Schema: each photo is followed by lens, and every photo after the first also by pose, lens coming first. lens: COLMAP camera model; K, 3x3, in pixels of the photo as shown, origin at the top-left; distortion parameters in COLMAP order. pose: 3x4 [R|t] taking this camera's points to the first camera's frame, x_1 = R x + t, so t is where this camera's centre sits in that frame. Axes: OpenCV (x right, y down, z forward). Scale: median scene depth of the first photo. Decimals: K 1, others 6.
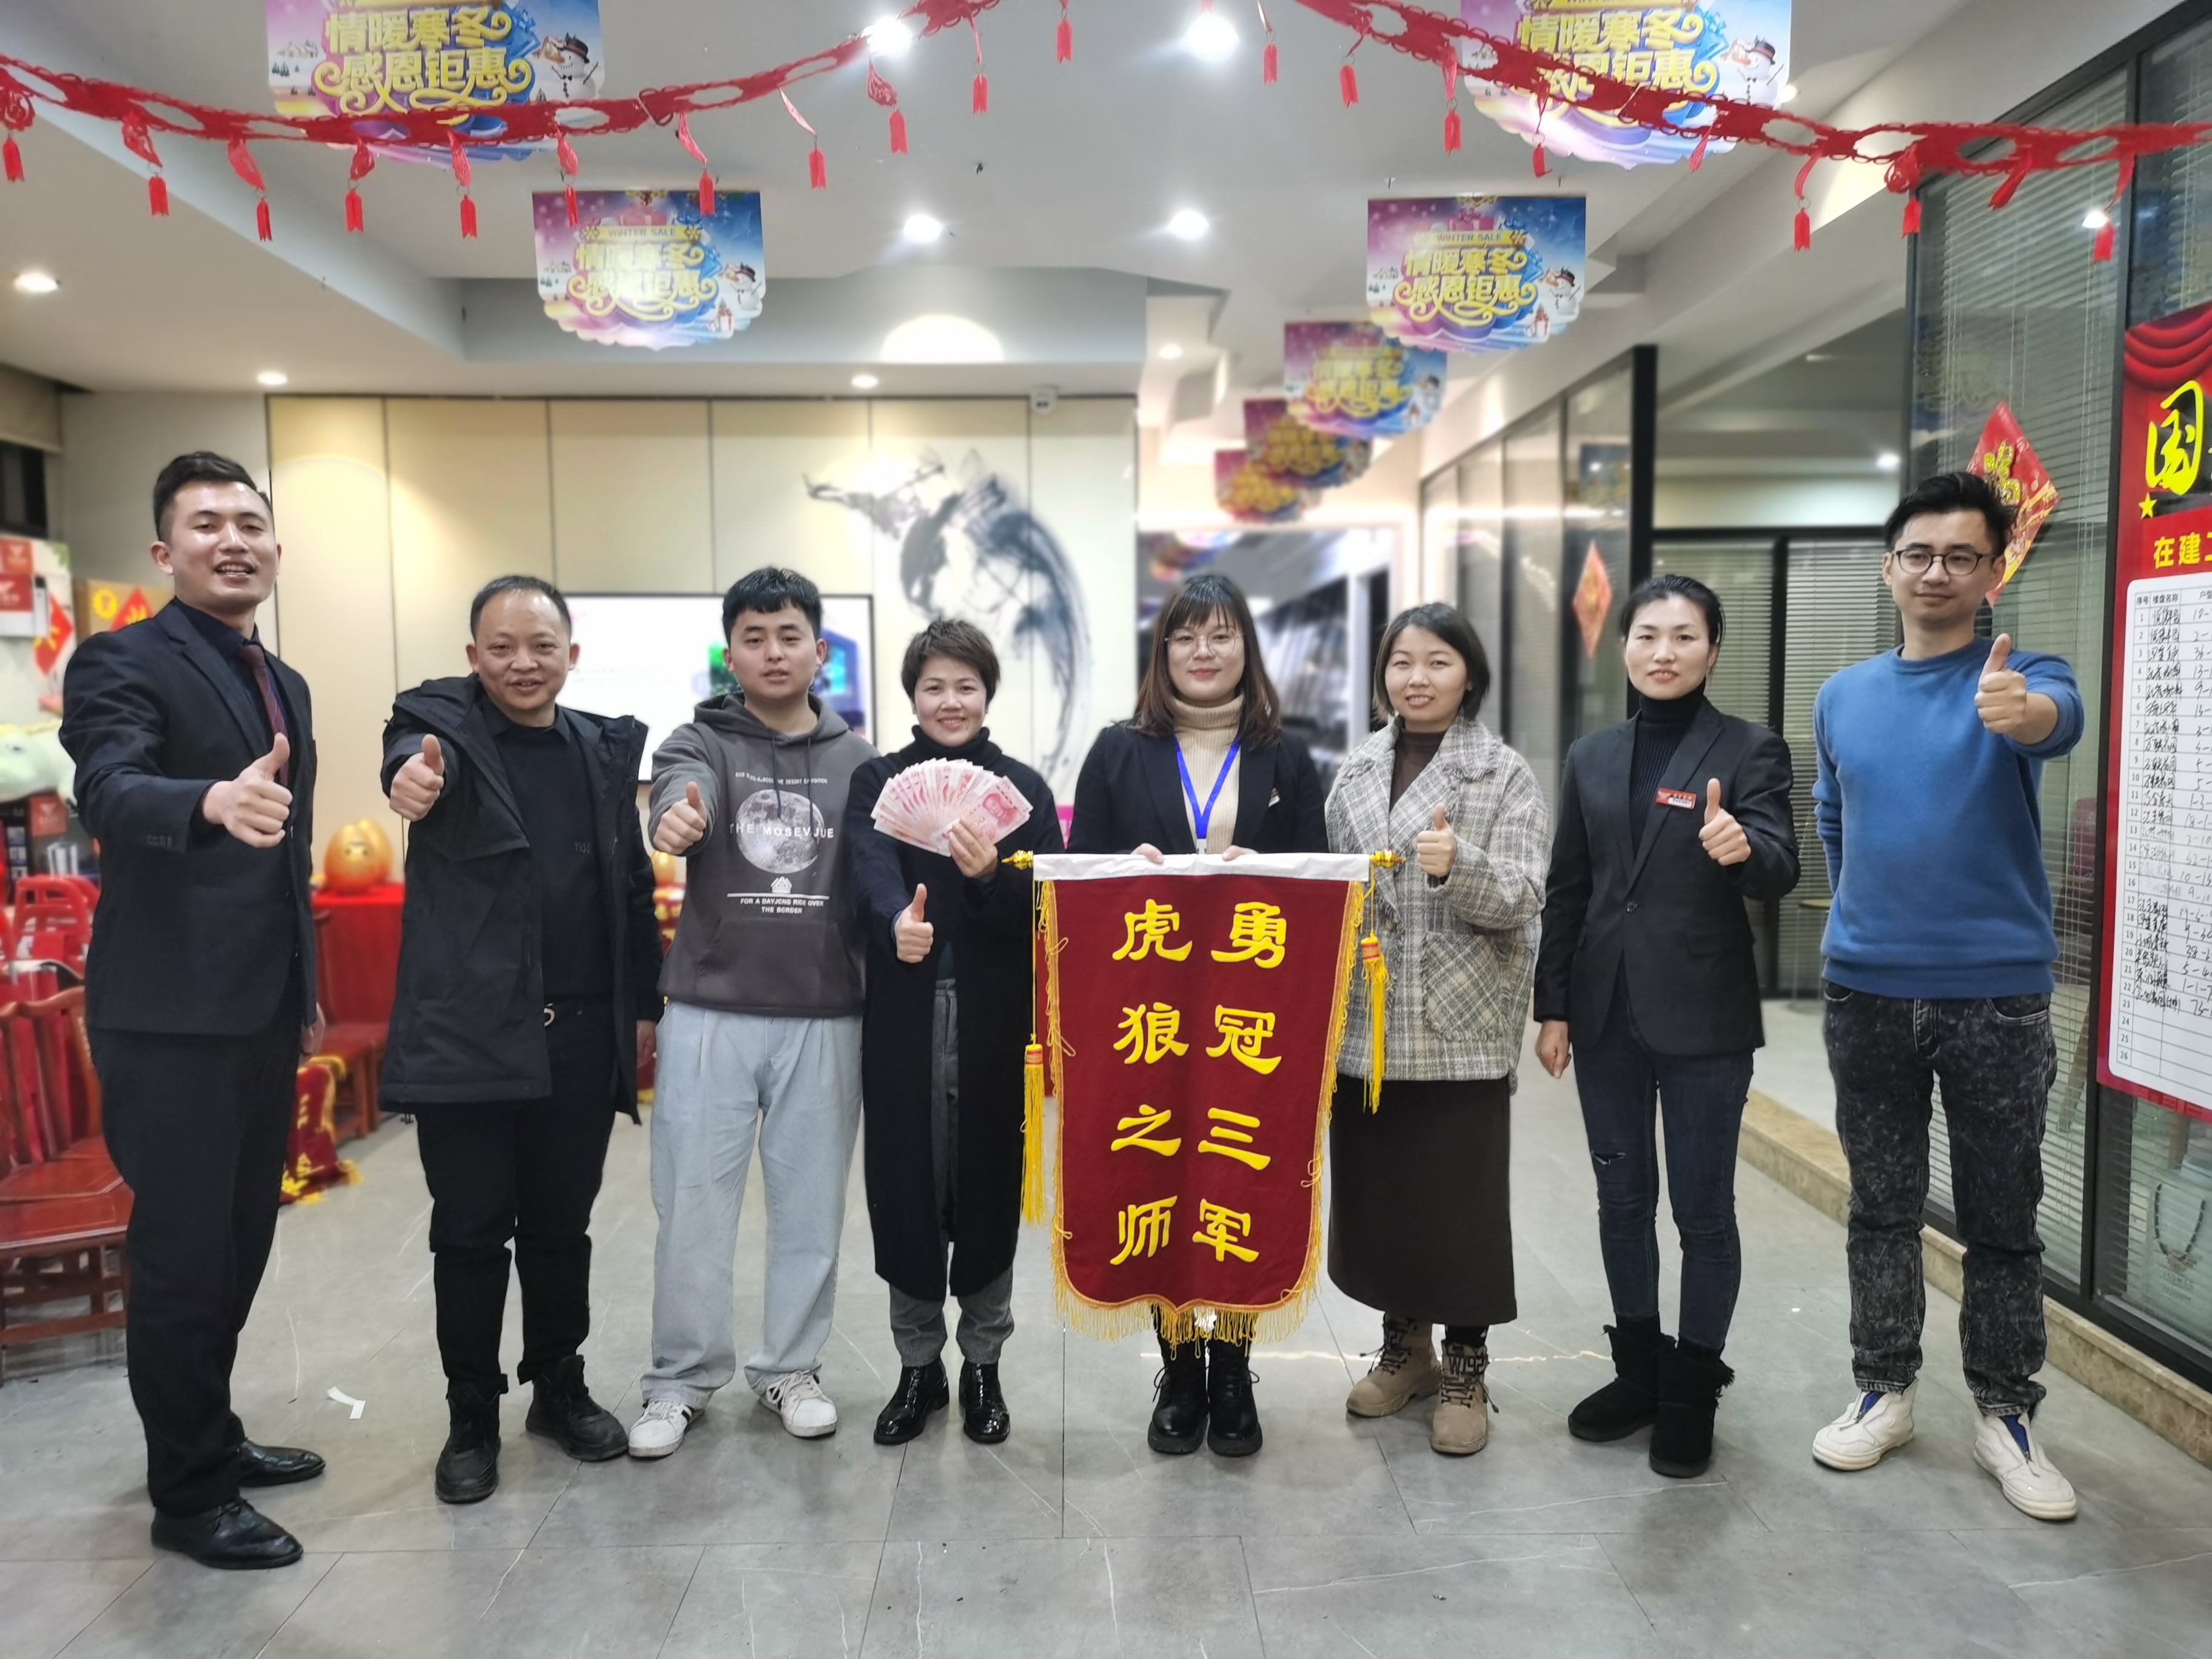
lens RADIAL K [[1636.3, 0, 1087.2], [0, 1636.3, 832.7], [0, 0, 1]] dist [0.026741, -0.003684]
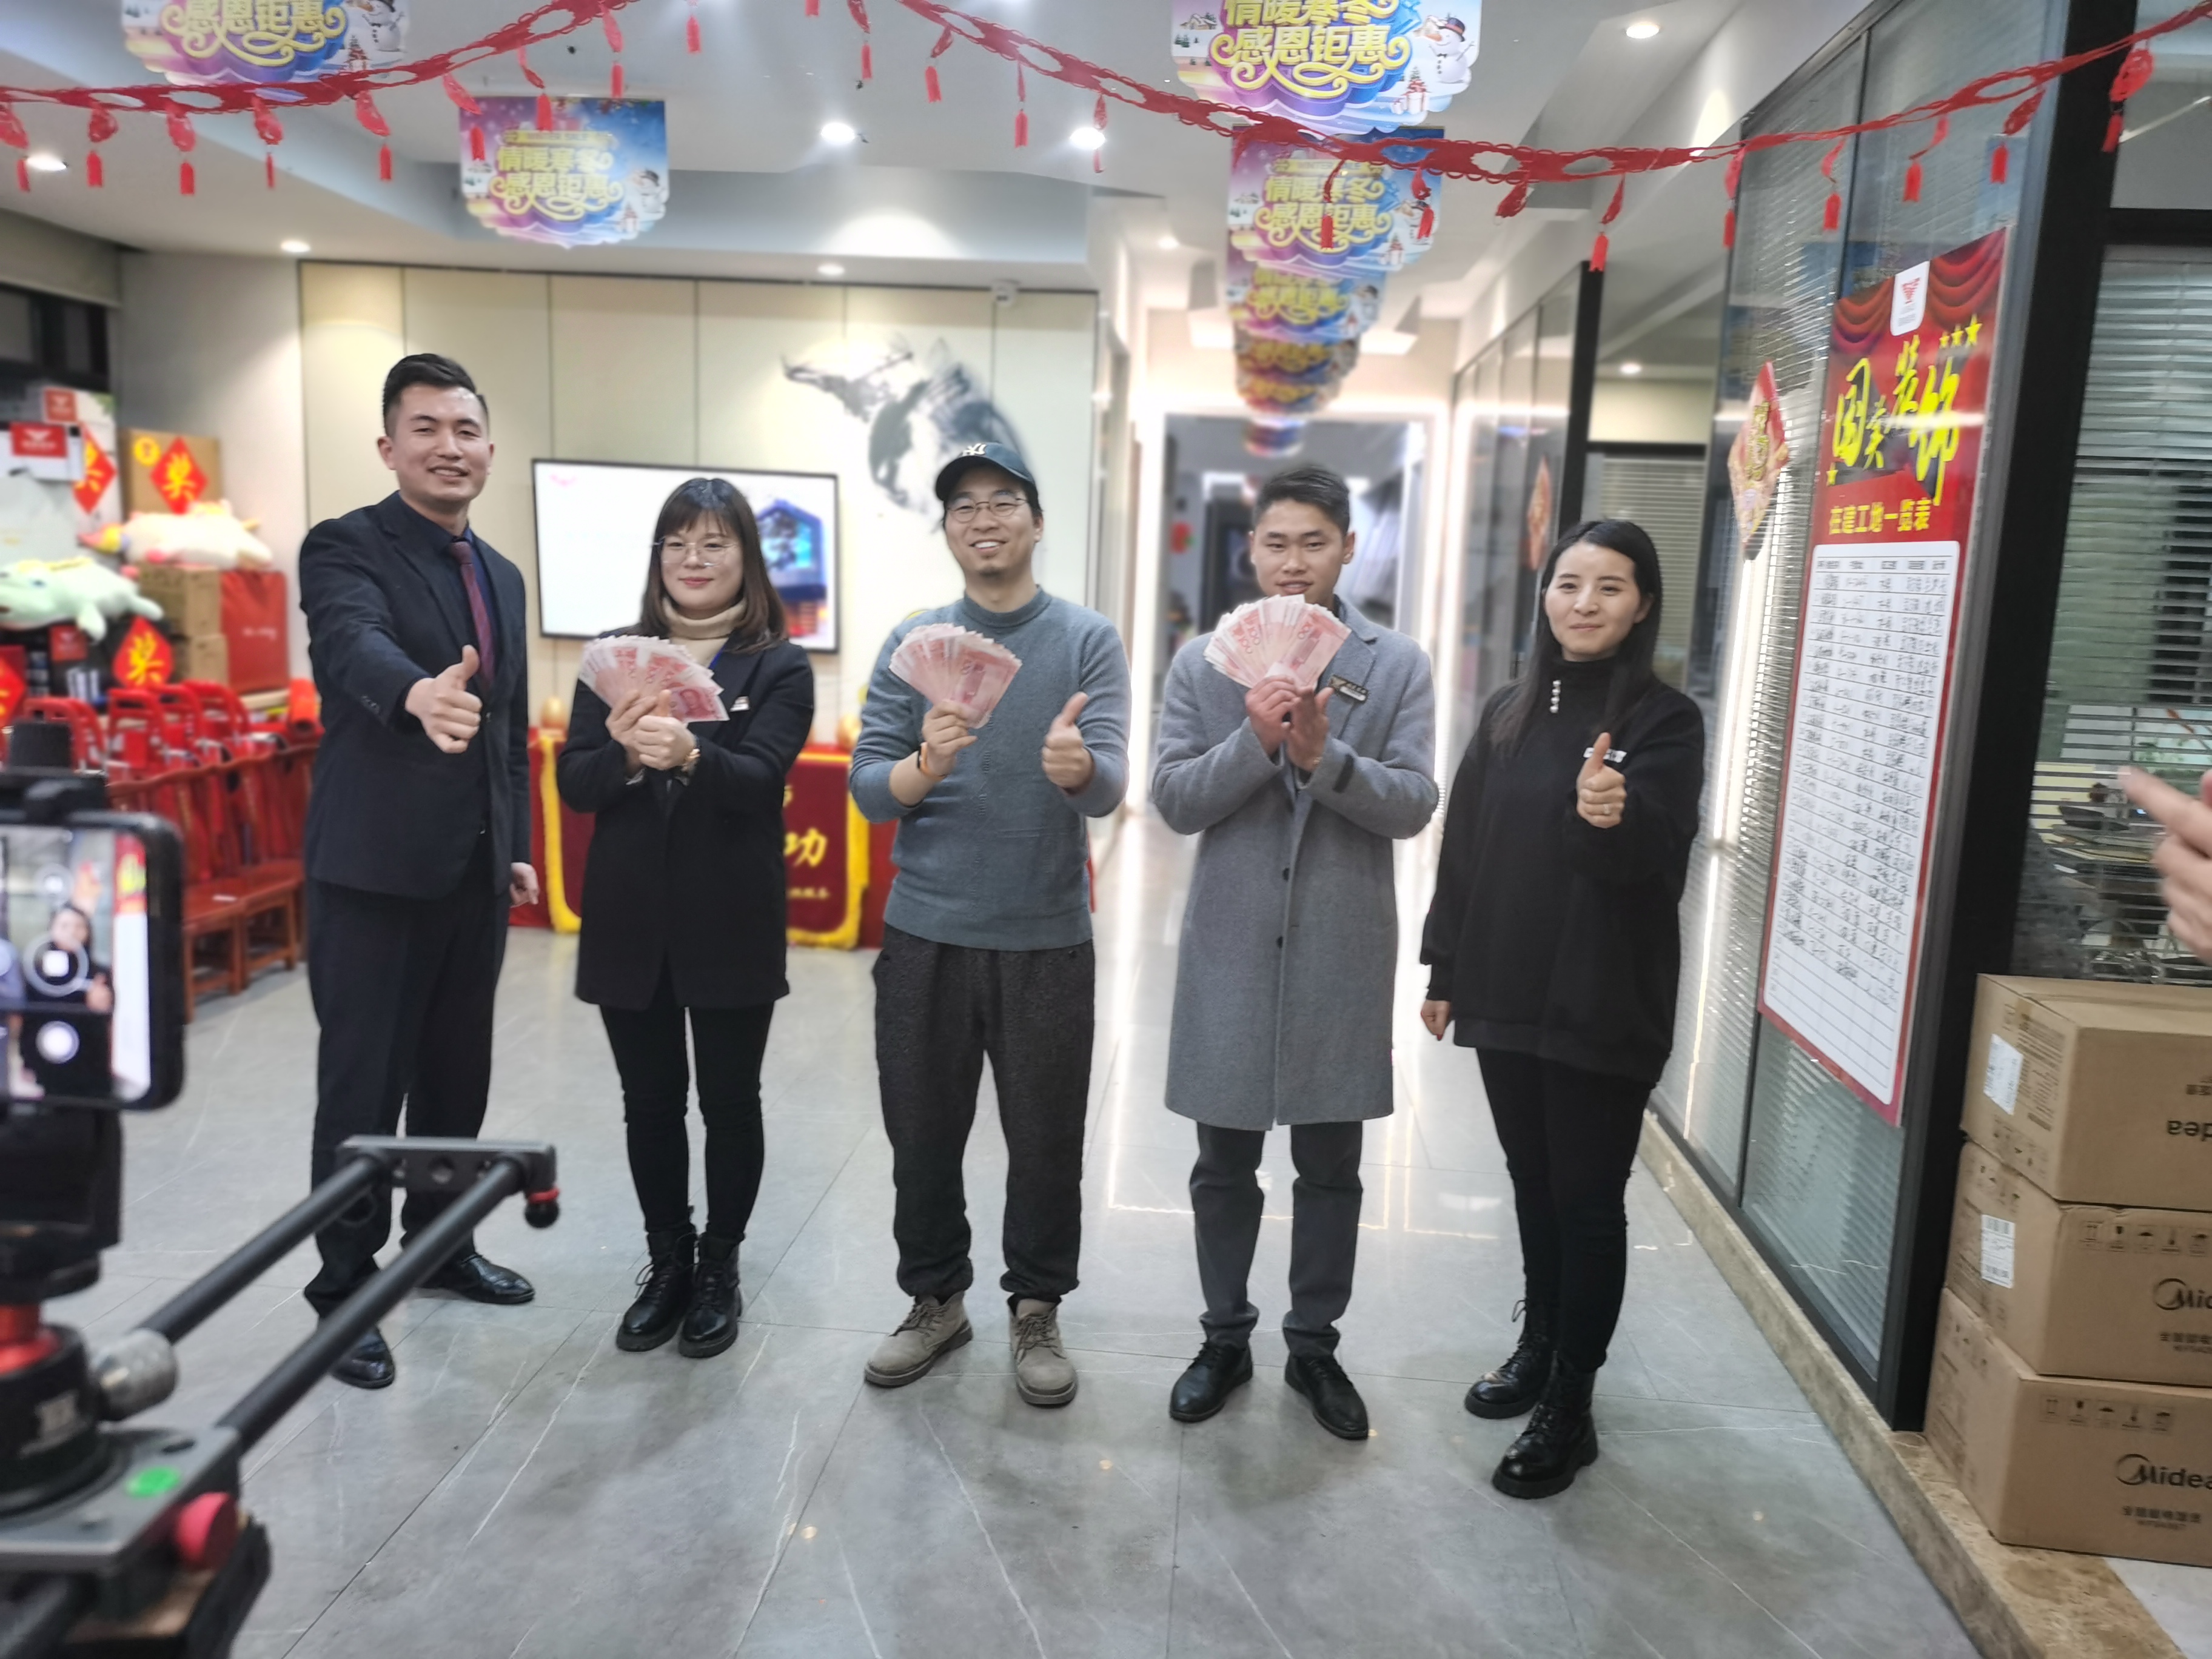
lens RADIAL K [[1632.7, 0, 1087.1], [0, 1632.7, 823.4], [0, 0, 1]] dist [0.032899, -0.012168]
pose [[0.993434, 0.067396, -0.092444, 0.204579], [-0.059905, 0.994867, 0.081551, -0.024380], [0.097466, -0.075477, 0.992373, -0.074378]]
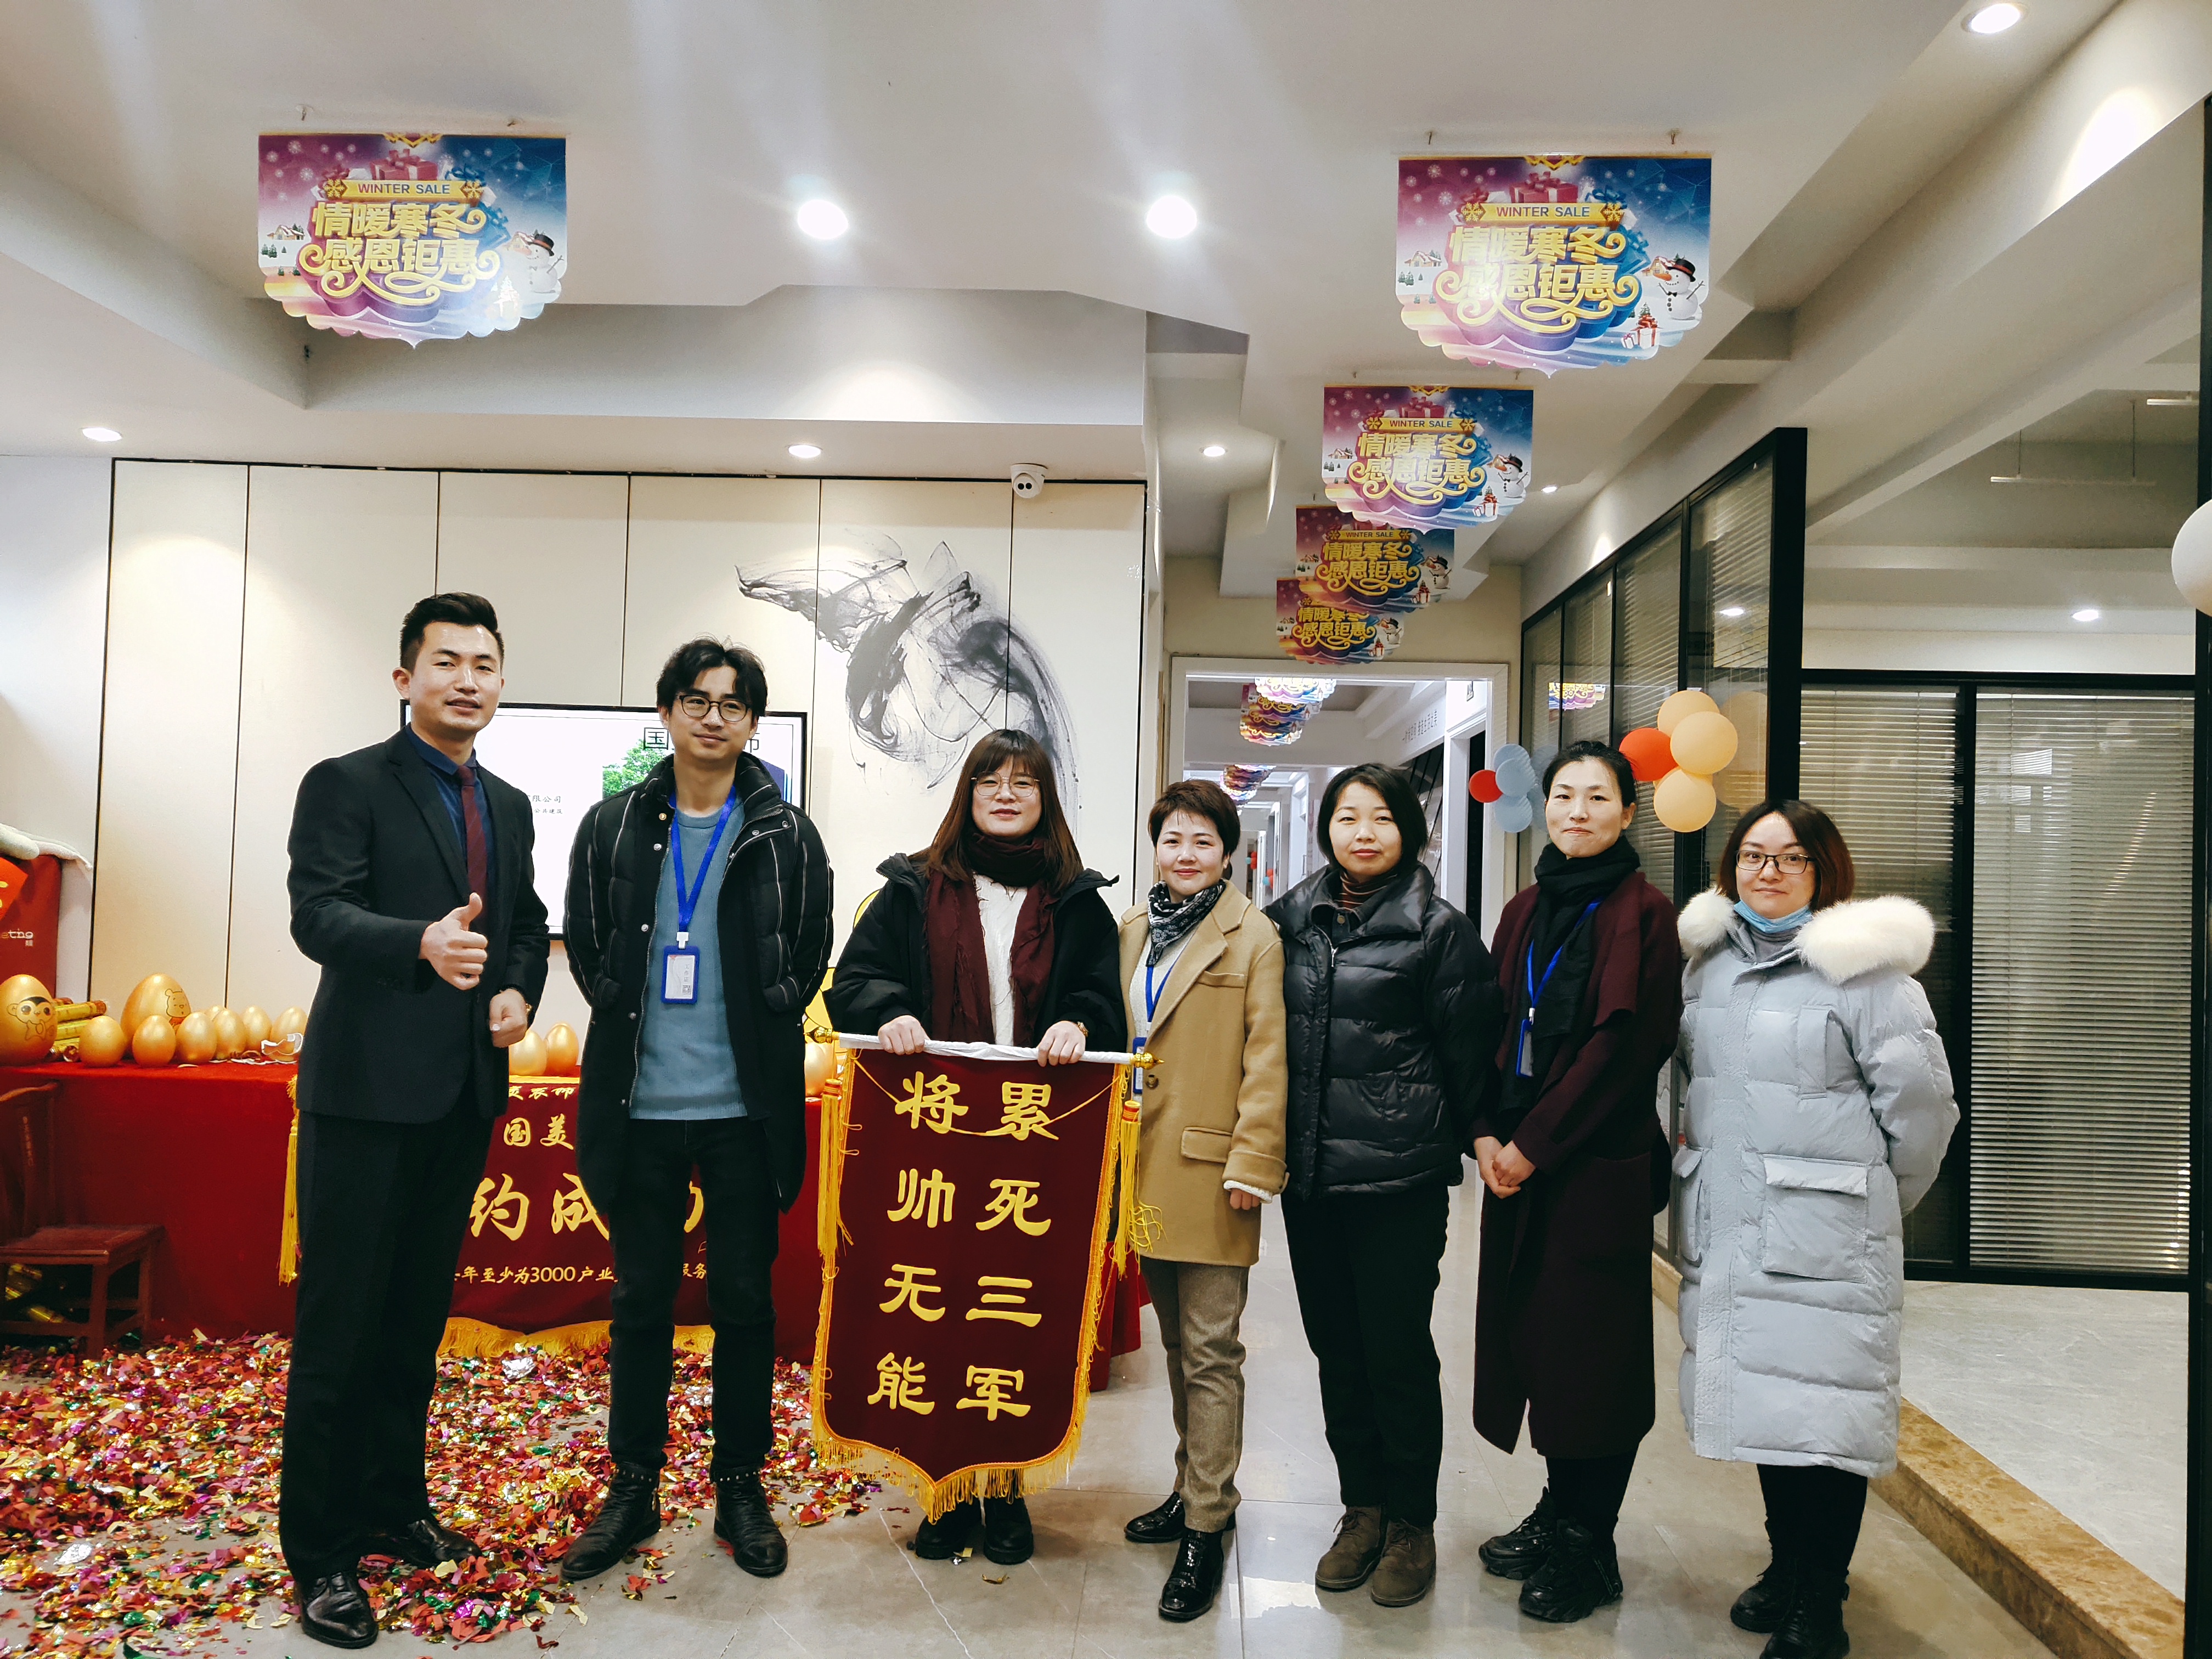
lens RADIAL K [[1633.4, 0, 1110.6], [0, 1633.4, 831.1], [0, 0, 1]] dist [0.026737, -0.025005]
pose [[0.997408, 0.034992, -0.062868, 0.100401], [-0.041429, 0.993693, -0.104197, -0.015602], [0.058826, 0.106532, 0.992568, 0.316094]]
